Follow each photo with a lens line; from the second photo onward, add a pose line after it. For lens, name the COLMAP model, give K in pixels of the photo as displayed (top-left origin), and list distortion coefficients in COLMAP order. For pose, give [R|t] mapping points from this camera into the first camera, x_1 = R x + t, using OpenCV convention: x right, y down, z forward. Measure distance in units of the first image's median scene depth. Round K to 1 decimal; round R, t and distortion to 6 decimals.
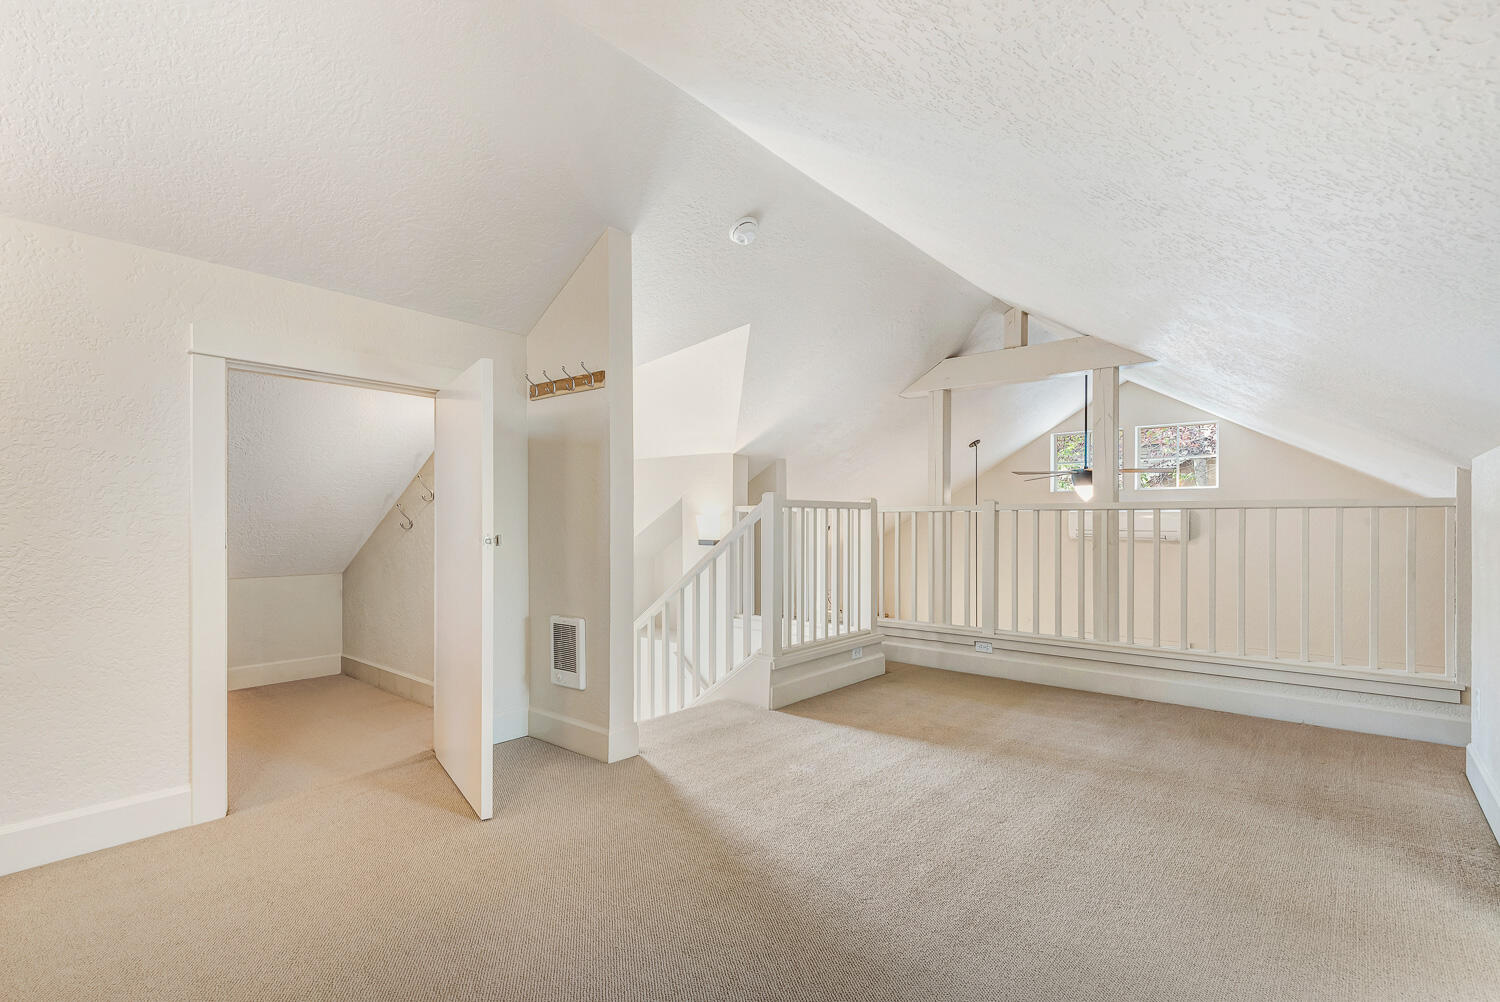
lens RADIAL K [[700.1, 0, 750.4], [0, 700.1, 513.8], [0, 0, 1]] dist [0.003997, 0.000377]
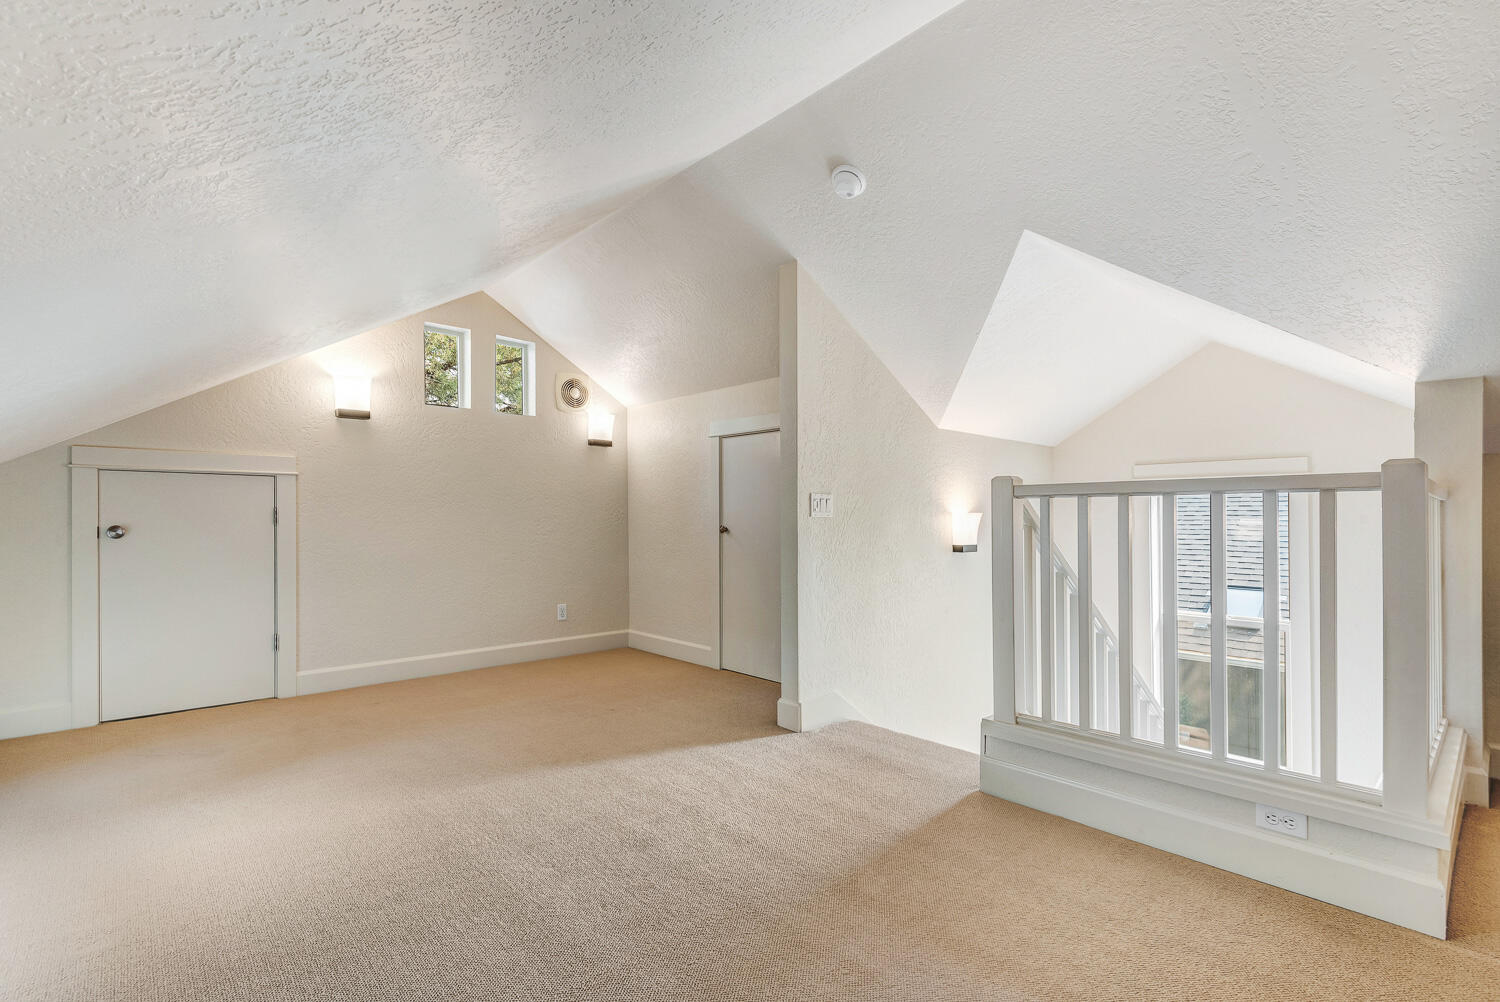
lens RADIAL K [[700.1, 0, 750.4], [0, 700.1, 508.1], [0, 0, 1]] dist [0.003997, 0.000377]
pose [[-0.132633, -0.007465, -0.991137, 0.648624], [0.015429, 0.999835, -0.009595, 0.002270], [0.991045, -0.016565, -0.132496, 0.749176]]
